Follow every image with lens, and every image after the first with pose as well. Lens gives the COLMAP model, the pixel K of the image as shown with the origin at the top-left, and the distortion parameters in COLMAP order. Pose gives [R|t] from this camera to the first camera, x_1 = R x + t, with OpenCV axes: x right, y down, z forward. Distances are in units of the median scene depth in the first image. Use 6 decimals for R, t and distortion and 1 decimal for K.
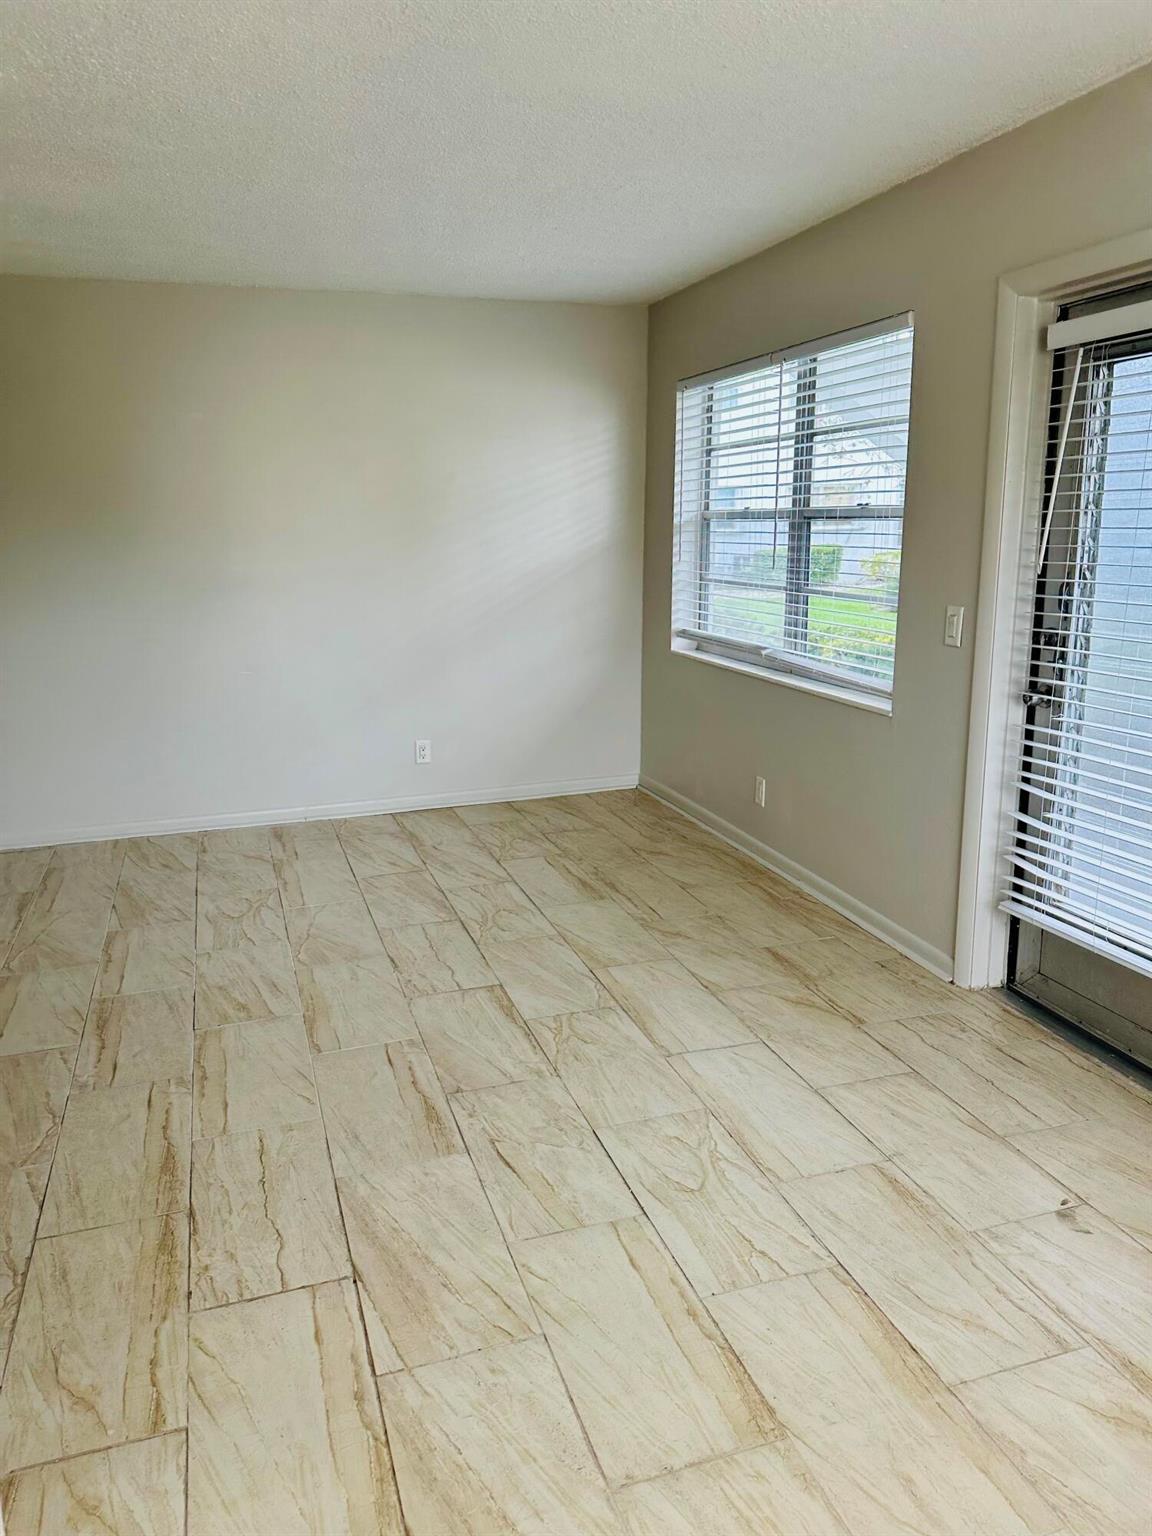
lens RADIAL K [[1080.2, 0, 571.5], [0, 1080.2, 764.3], [0, 0, 1]] dist [0.060995, -0.069971]
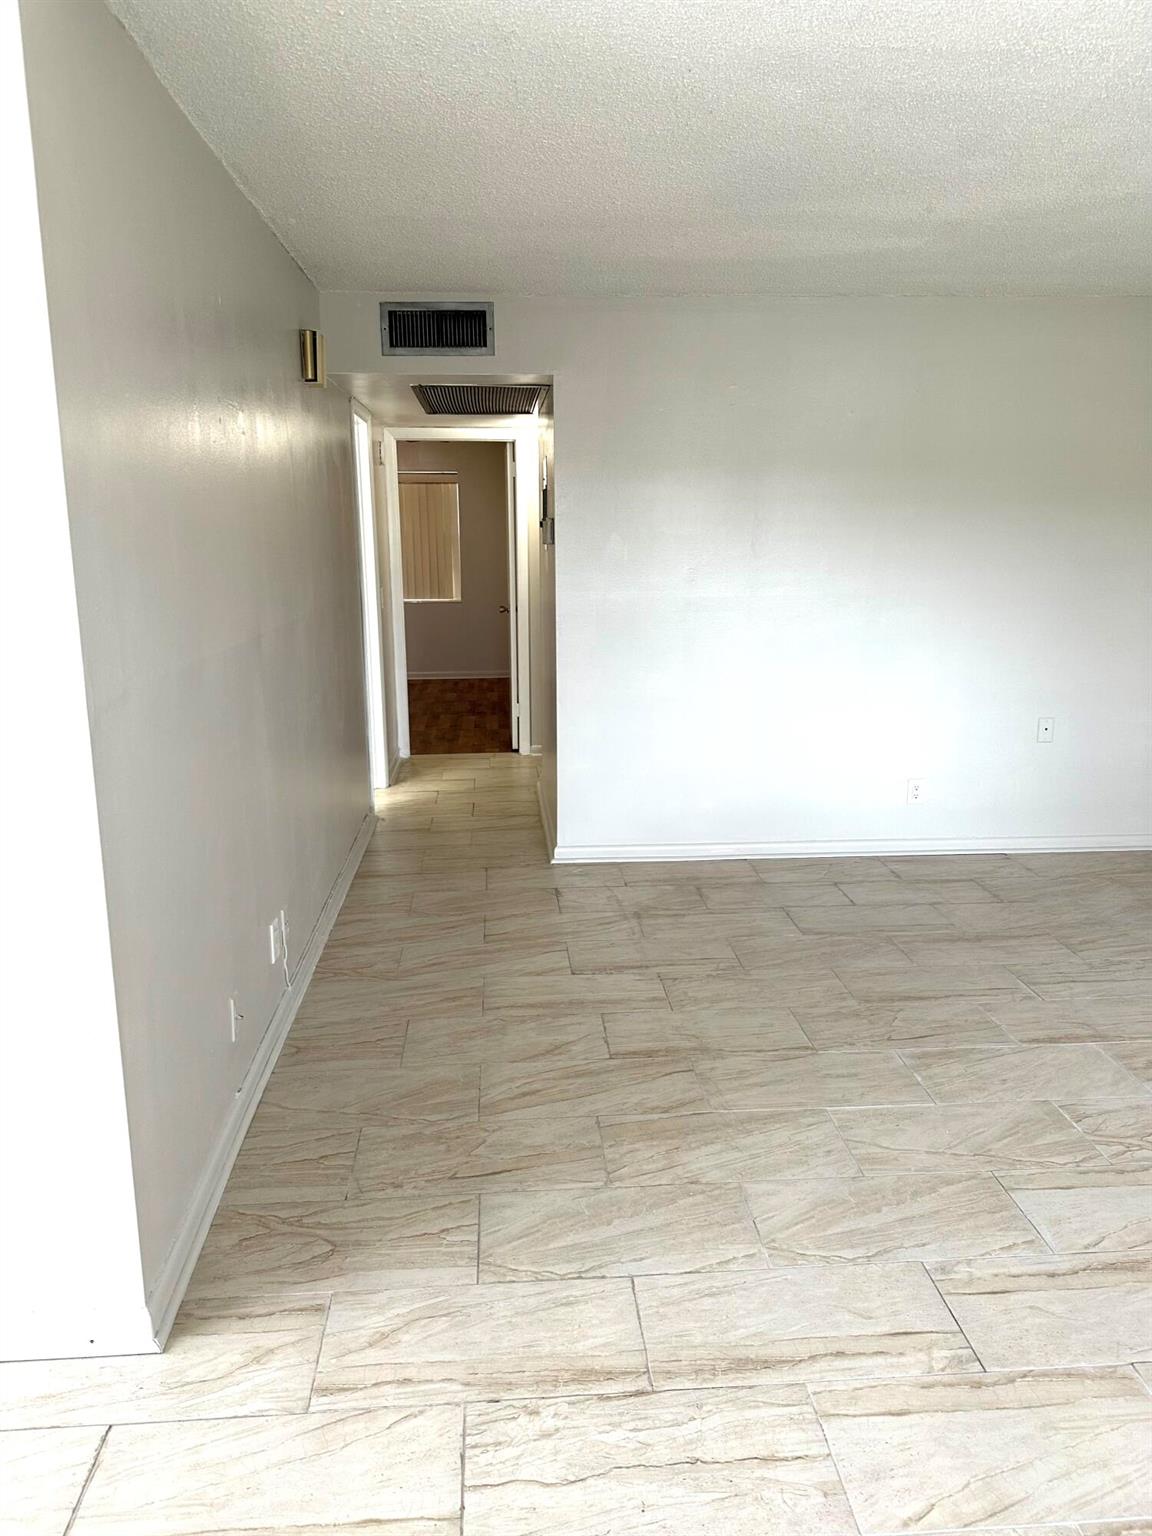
lens RADIAL K [[1080.2, 0, 569.3], [0, 1080.2, 751.4], [0, 0, 1]] dist [0.060995, -0.069971]
pose [[-0.245105, 0.217125, -0.944870, 0.271857], [-0.212465, 0.938878, 0.270863, -0.204953], [0.945929, 0.267141, -0.183992, 0.759588]]
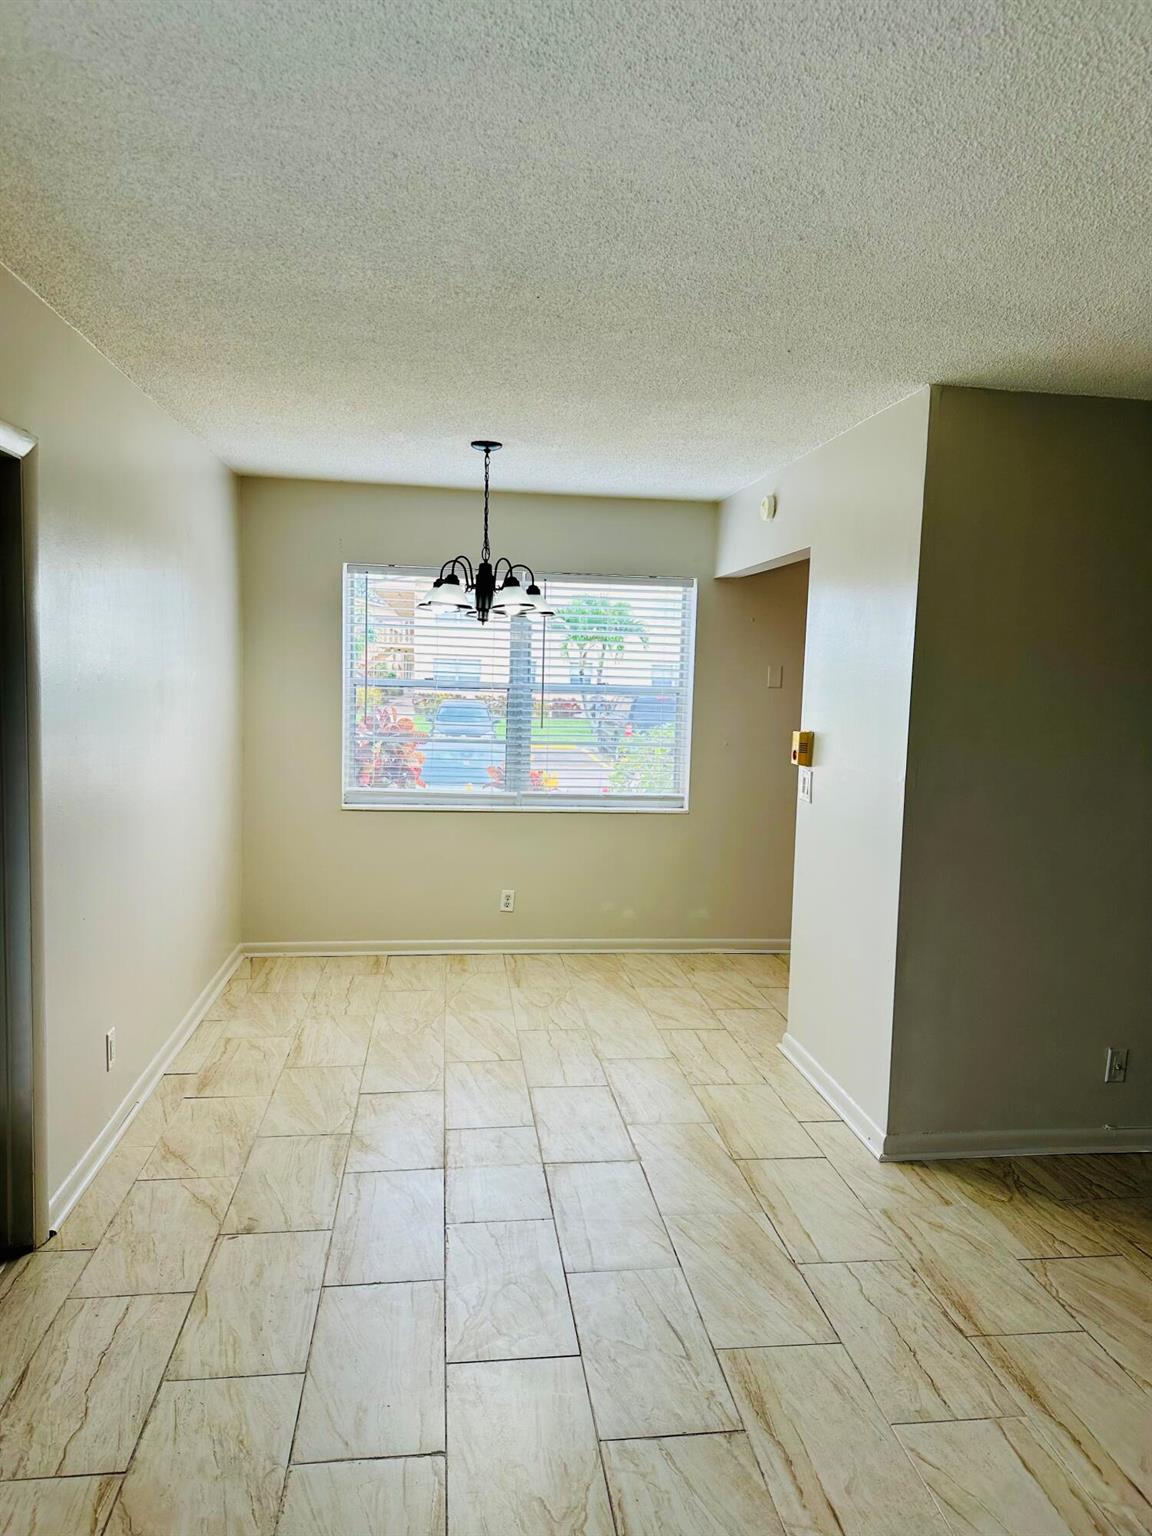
lens RADIAL K [[1080.2, 0, 582.6], [0, 1080.2, 768.5], [0, 0, 1]] dist [0.060995, -0.069971]
pose [[-0.981540, -0.033785, 0.188249, -0.125395], [0.026732, 0.950379, 0.309943, -0.383095], [-0.189379, 0.309254, -0.931932, 1.514980]]
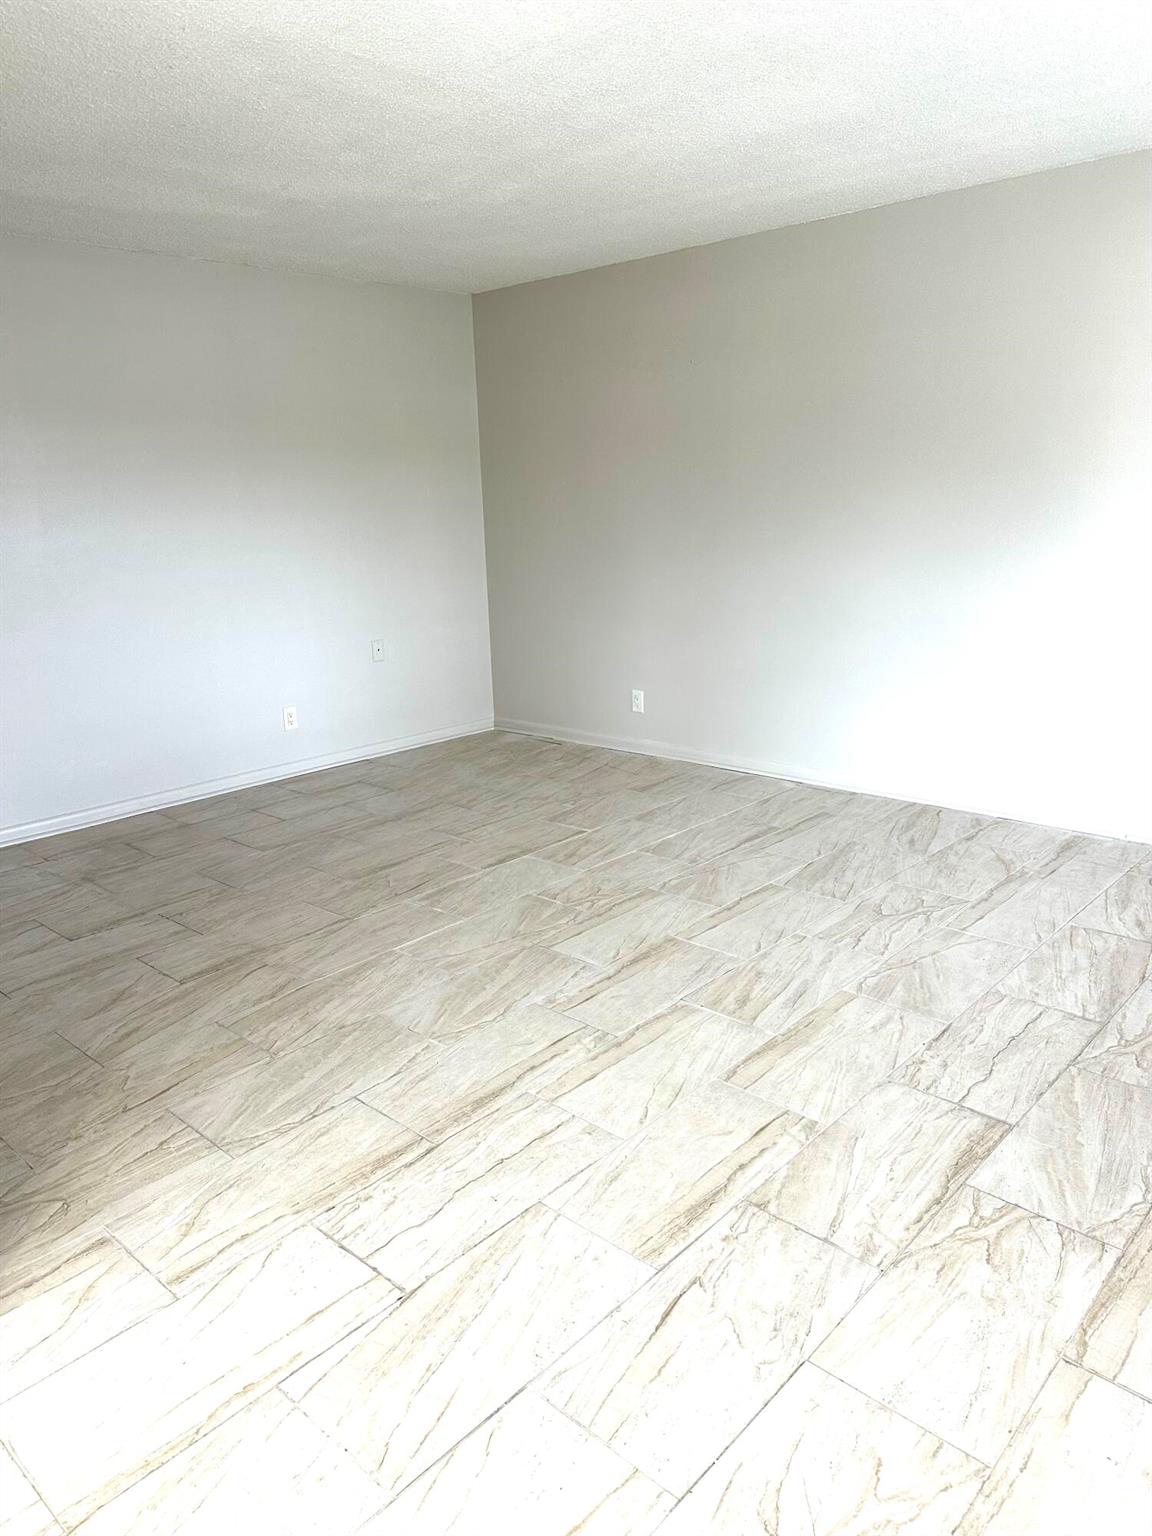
lens RADIAL K [[1080.2, 0, 566.2], [0, 1080.2, 746.8], [0, 0, 1]] dist [0.060995, -0.069971]
pose [[0.483814, 0.200571, -0.851878, 0.393344], [-0.173064, 0.976089, 0.131527, -0.085644], [0.857889, 0.083795, 0.506957, 0.439787]]
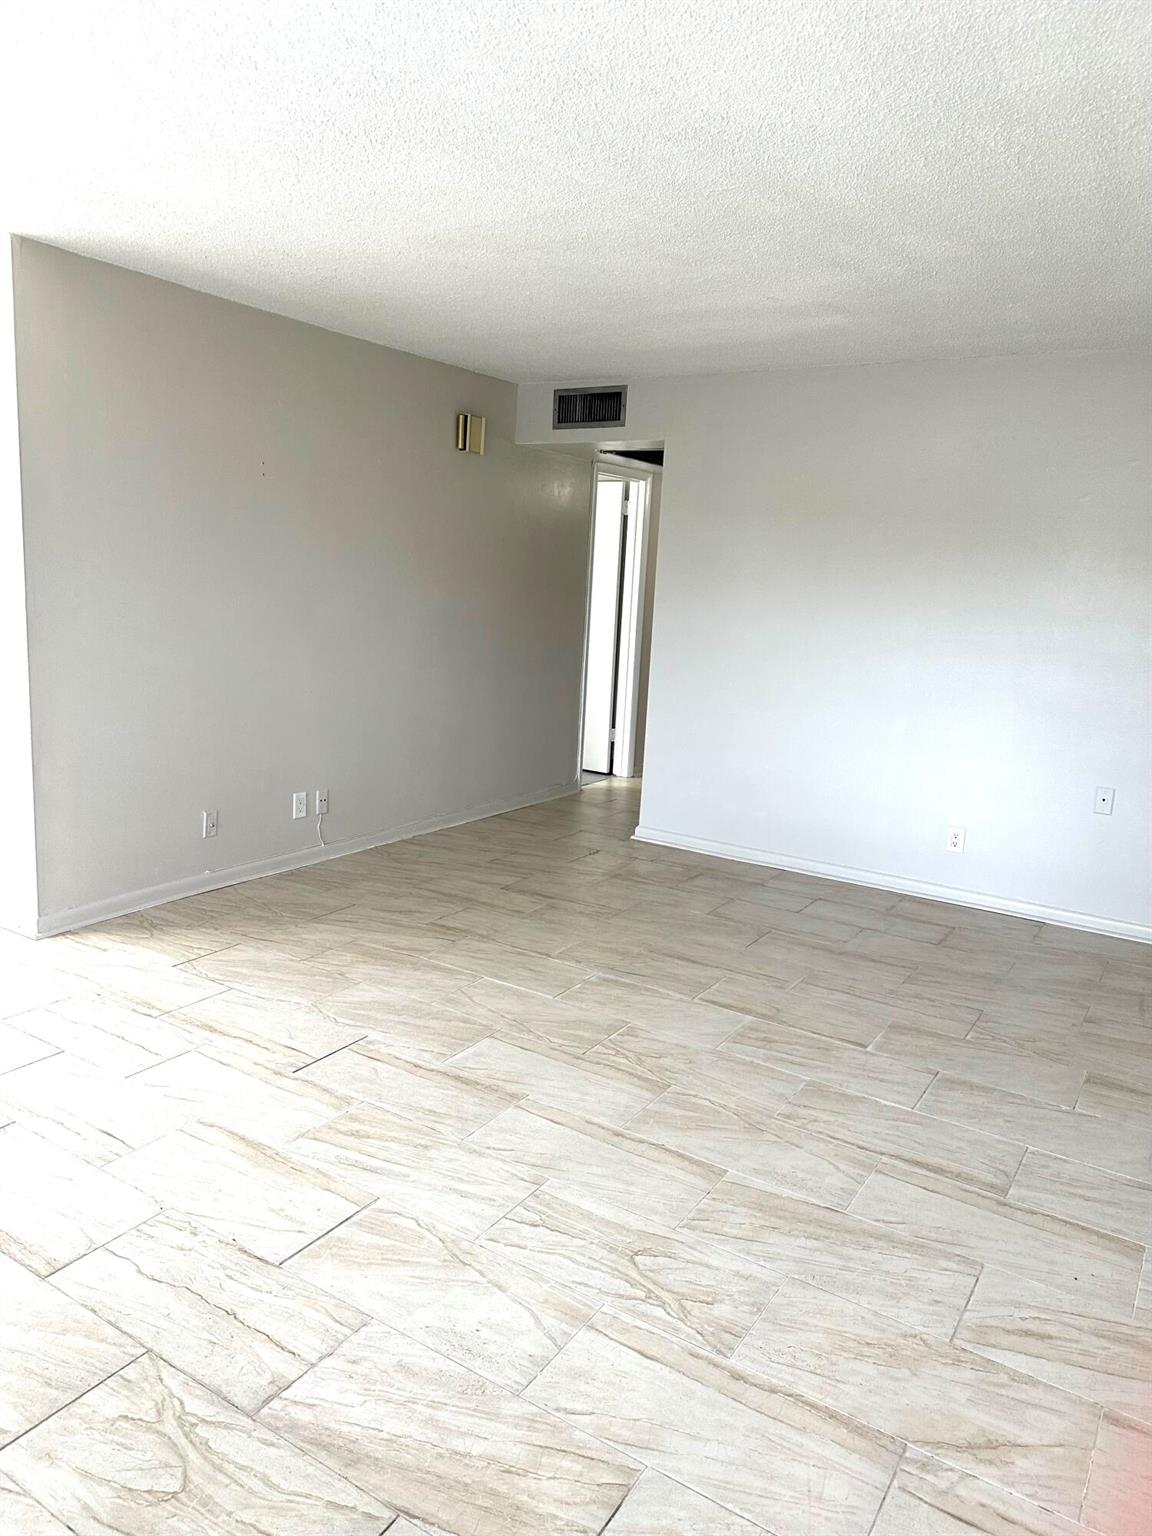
lens RADIAL K [[1080.2, 0, 571.4], [0, 1080.2, 763.1], [0, 0, 1]] dist [0.060995, -0.069971]
pose [[-0.775230, 0.089561, -0.625298, 0.077776], [-0.180483, 0.917228, 0.355132, -0.408822], [0.605346, 0.388164, -0.694899, 1.745117]]
